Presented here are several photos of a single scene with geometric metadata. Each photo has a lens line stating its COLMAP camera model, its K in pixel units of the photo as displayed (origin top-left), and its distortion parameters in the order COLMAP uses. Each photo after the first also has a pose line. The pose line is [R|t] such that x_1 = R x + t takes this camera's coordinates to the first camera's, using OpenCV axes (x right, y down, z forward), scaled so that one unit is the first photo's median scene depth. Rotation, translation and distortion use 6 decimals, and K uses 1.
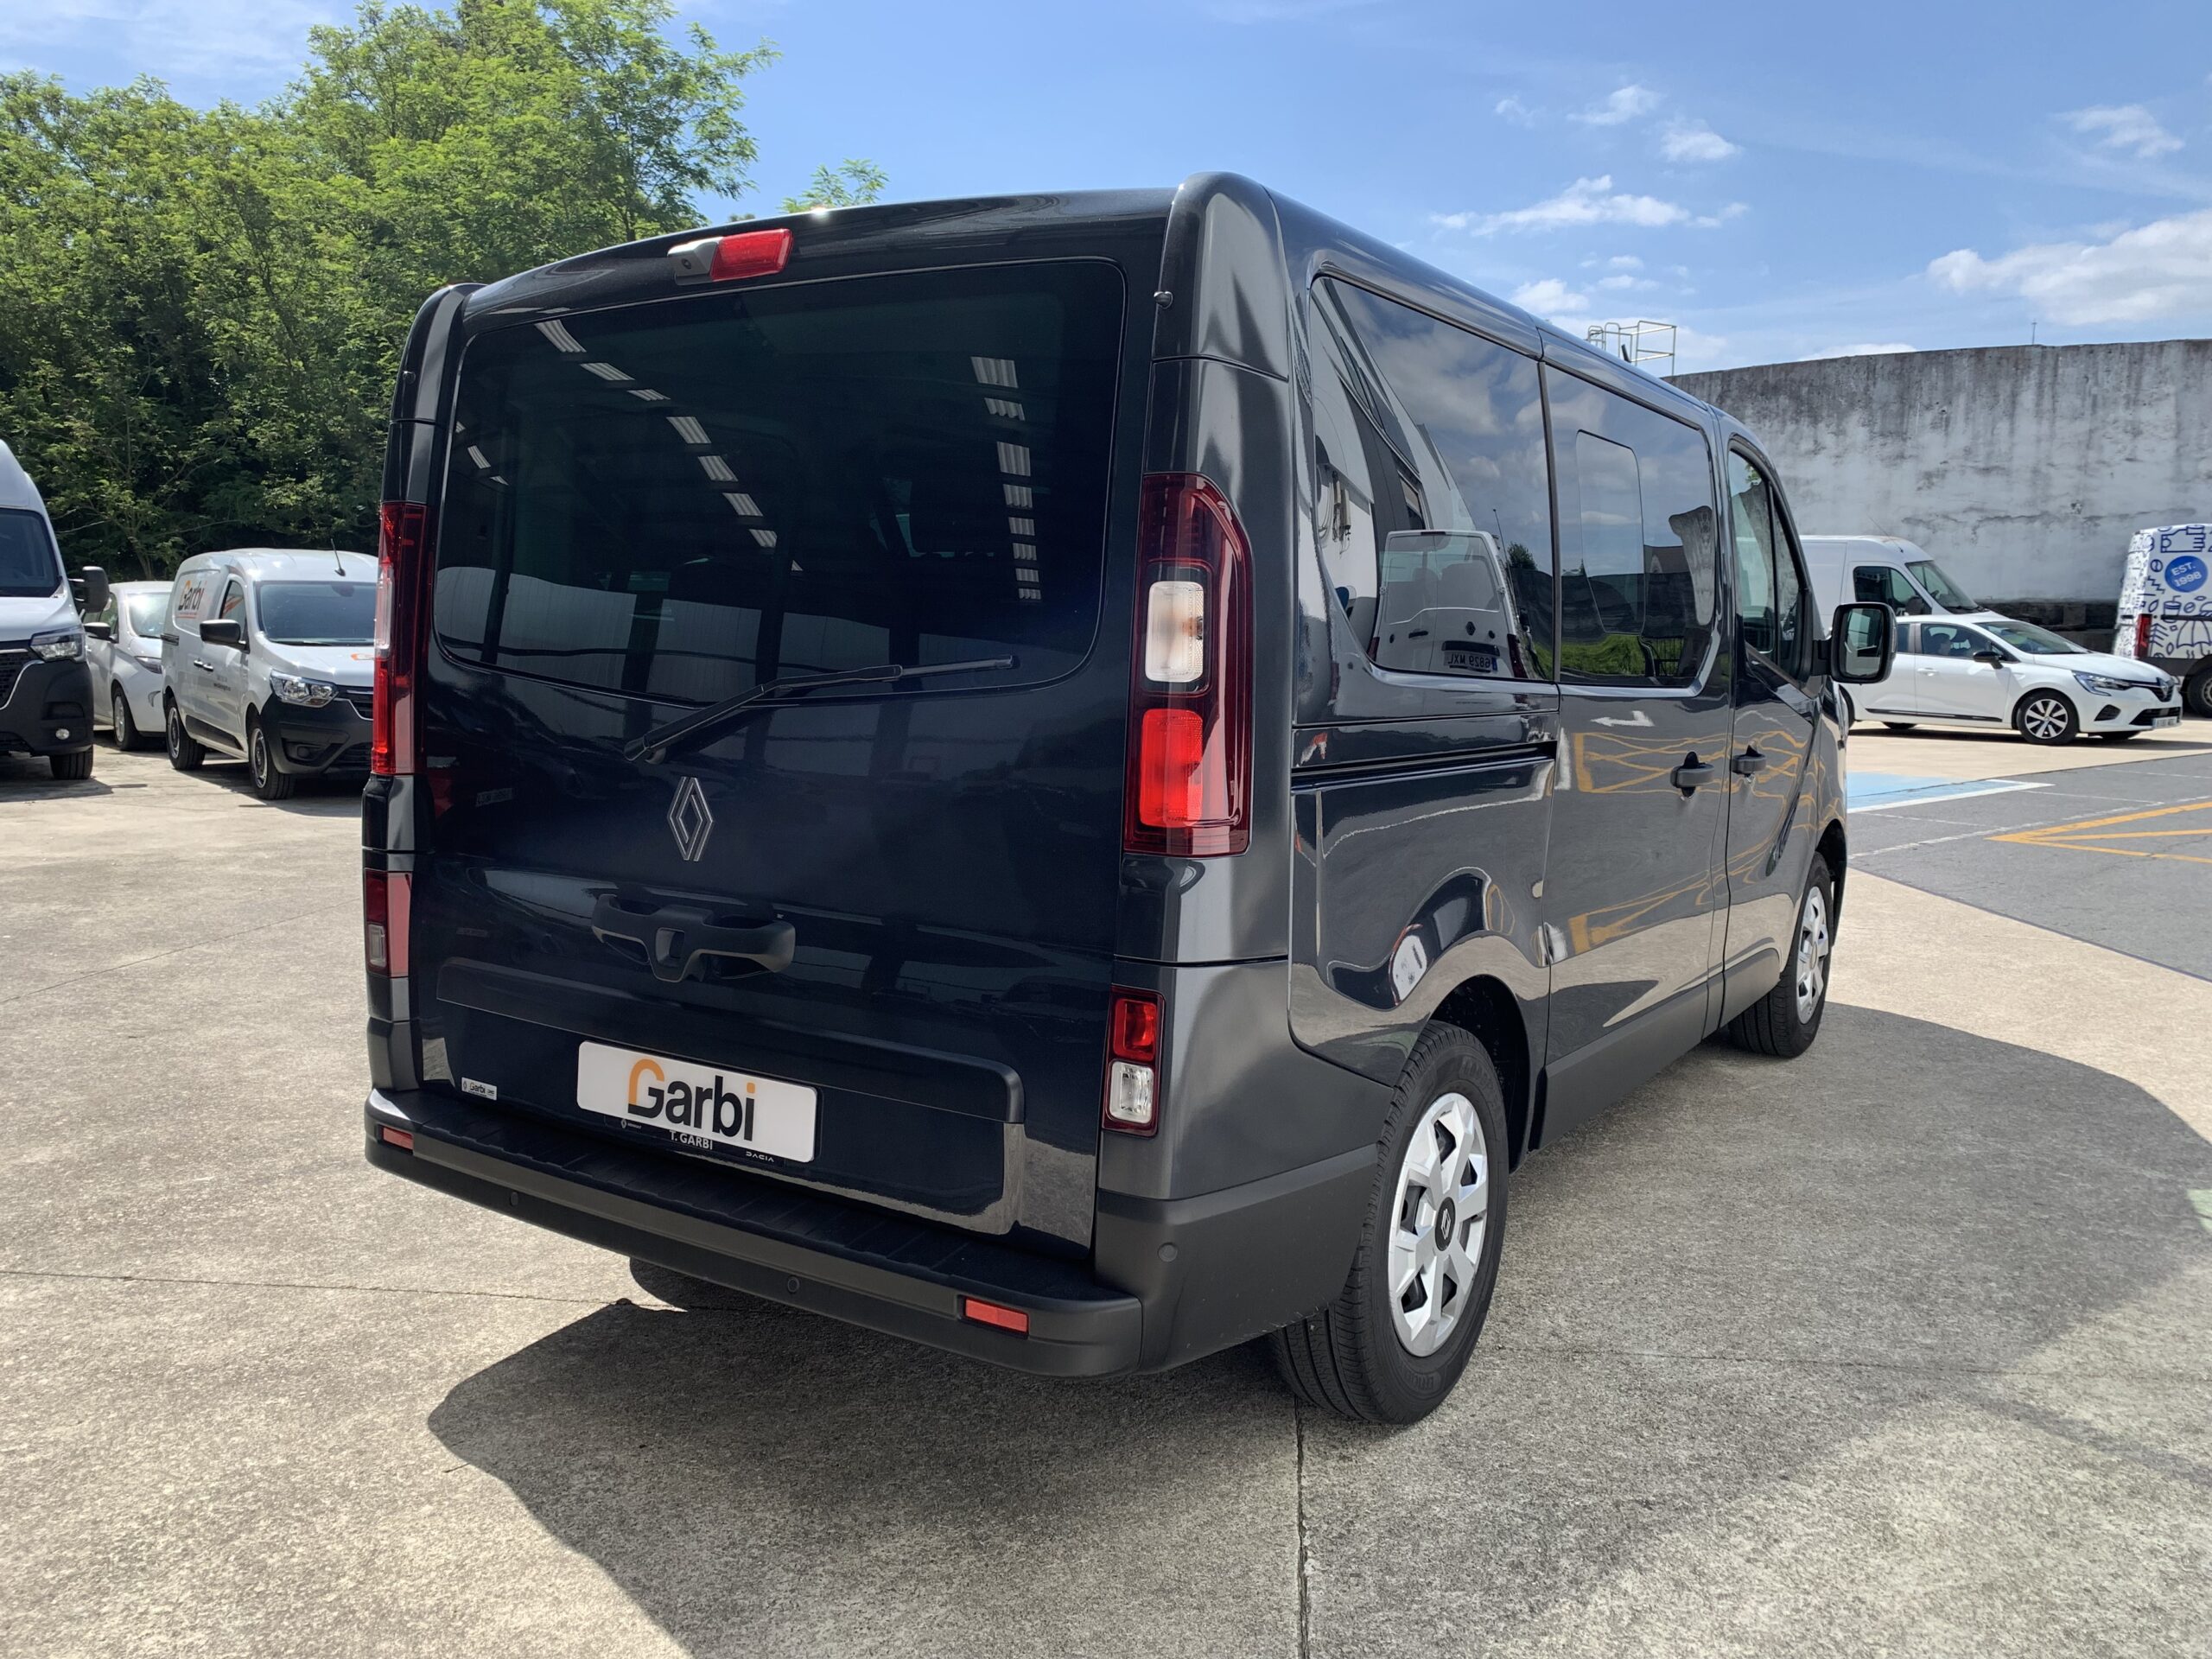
lens RADIAL K [[1660.0, 0, 1130.8], [0, 1660.0, 823.1], [0, 0, 1]] dist [0.007038, 0.001167]
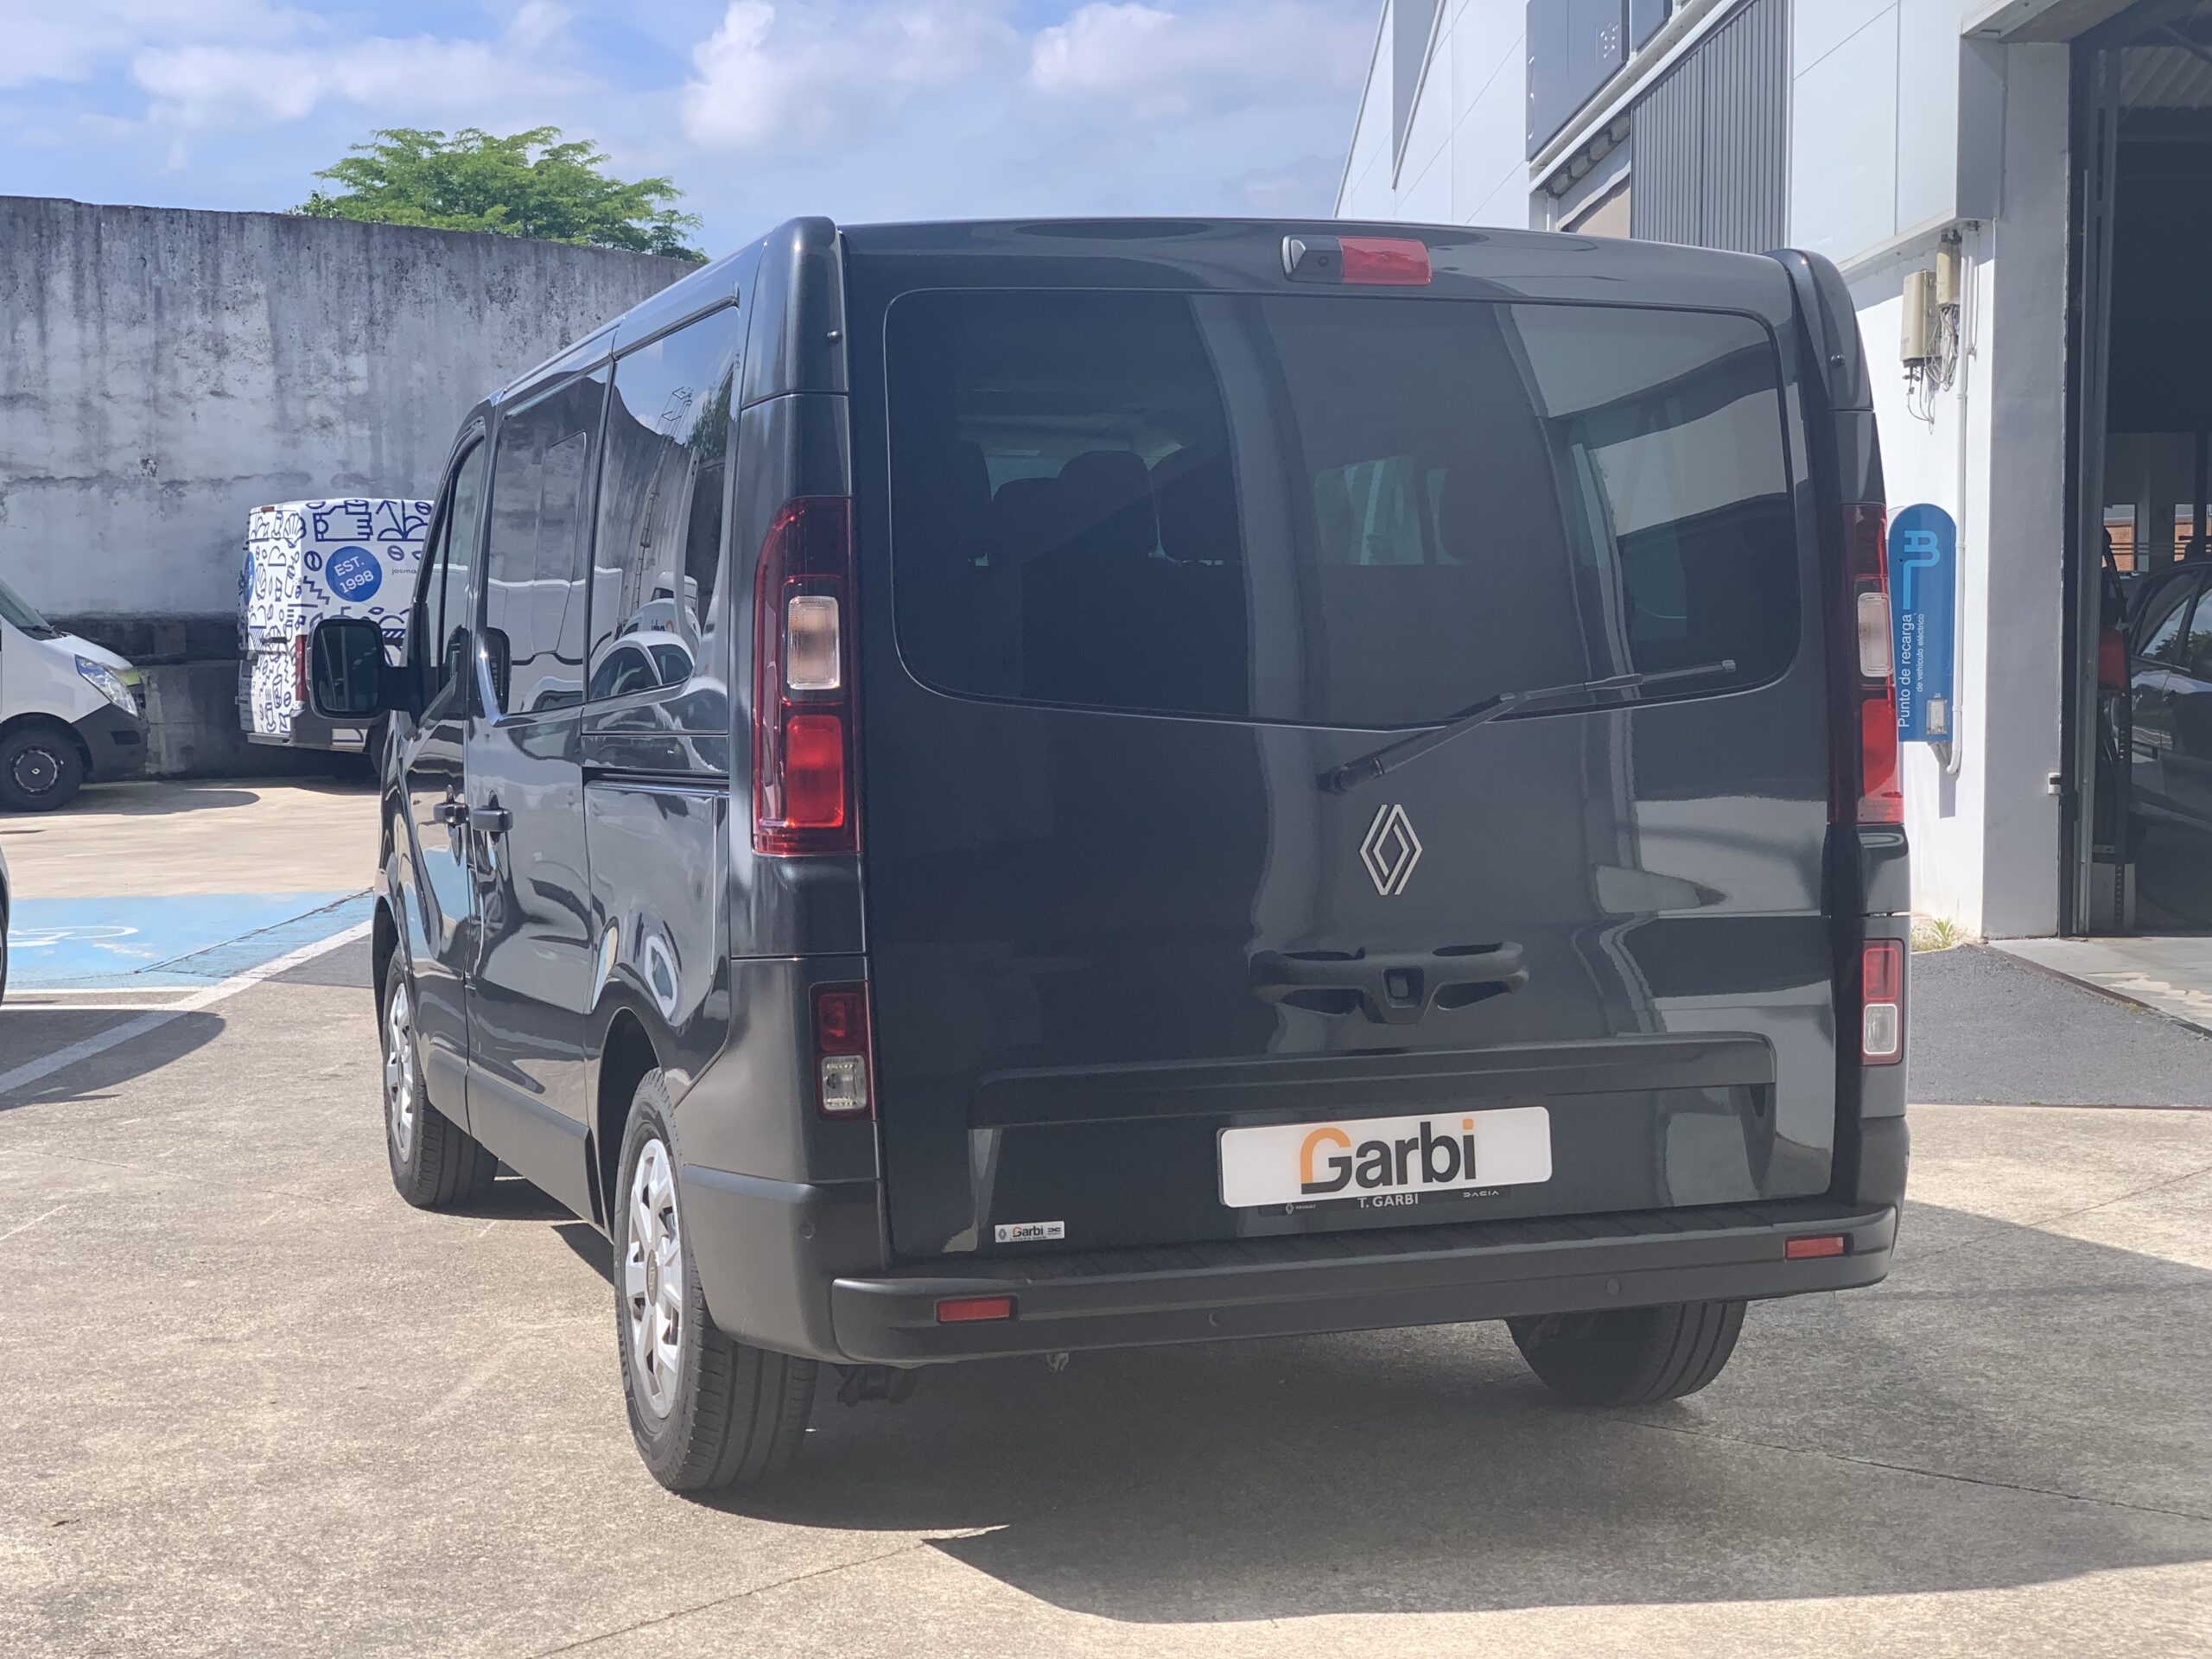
lens RADIAL K [[3156.4, 0, 1101.6], [0, 3156.4, 844.4], [0, 0, 1]] dist [0.094198, -0.348112]
pose [[0.625125, -0.067577, 0.777594, -0.159388], [0.115934, 0.993233, -0.006884, -0.001232], [-0.771867, 0.094453, 0.628729, -0.000330]]
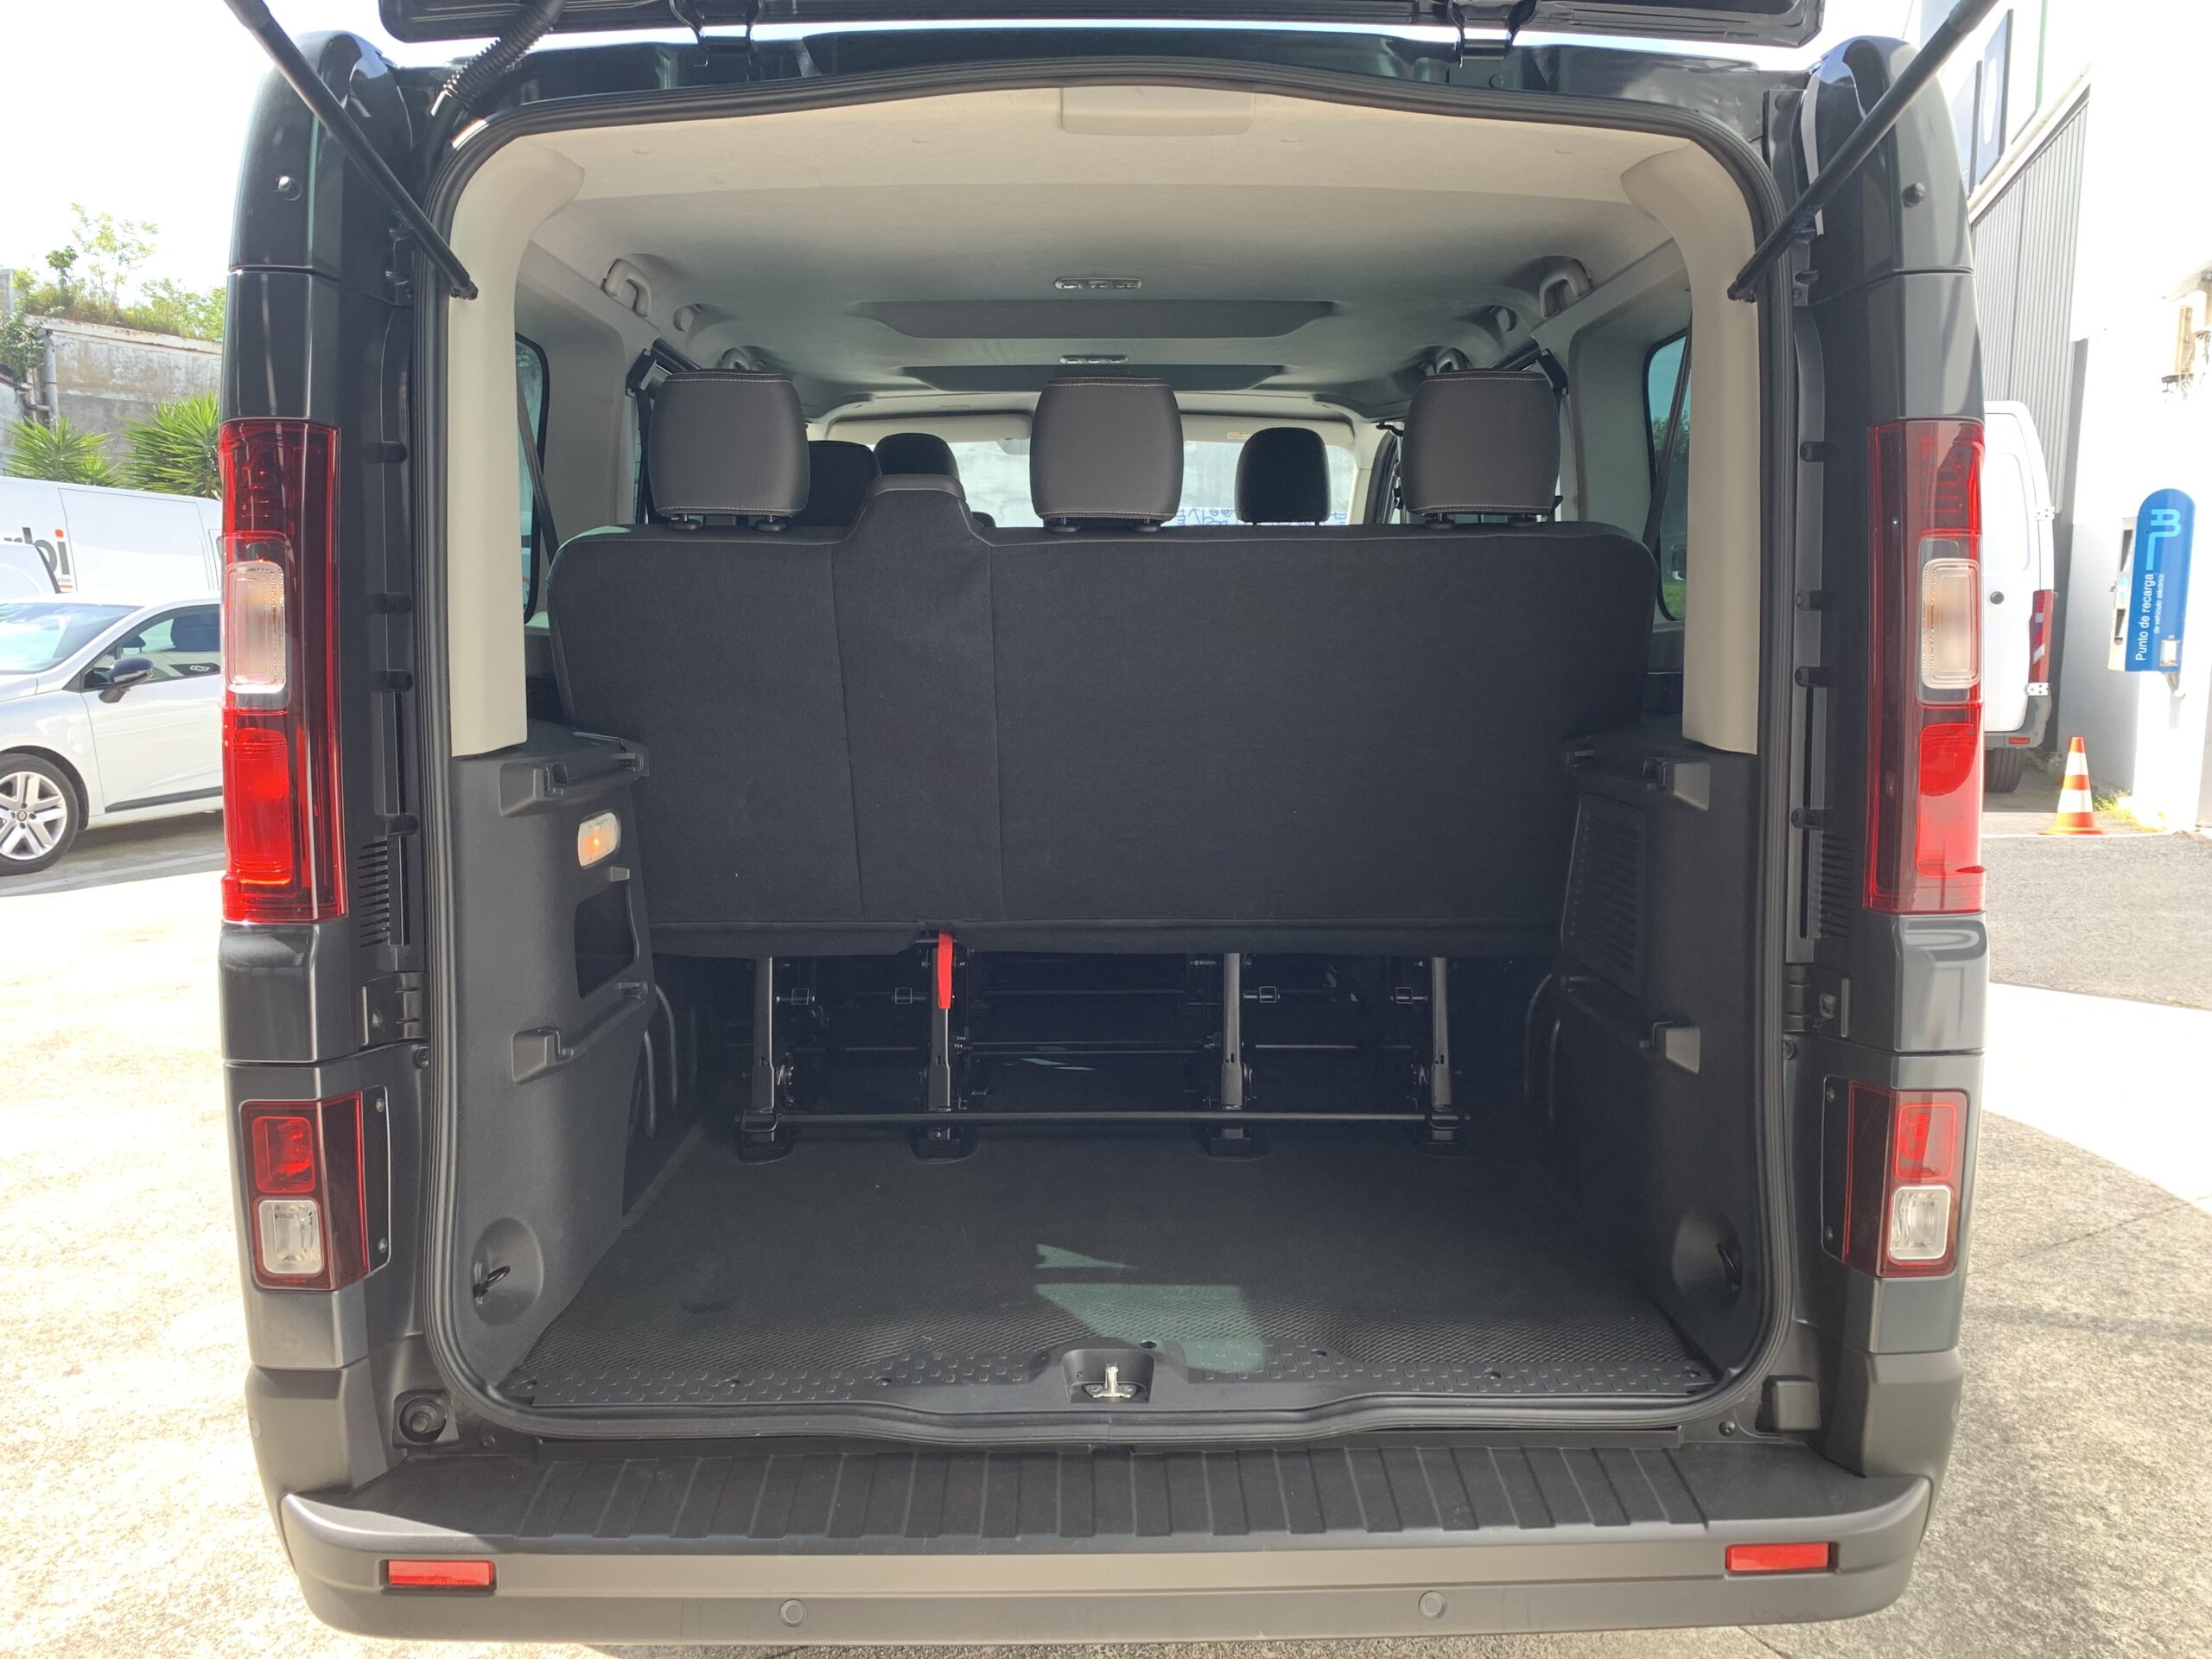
lens RADIAL K [[1660.0, 0, 1130.8], [0, 1660.0, 823.1], [0, 0, 1]] dist [0.007038, 0.001167]
pose [[0.832478, -0.093449, 0.546121, -0.054556], [0.085683, 0.995530, 0.039737, -0.006547], [-0.547393, 0.013713, 0.836763, 0.041542]]
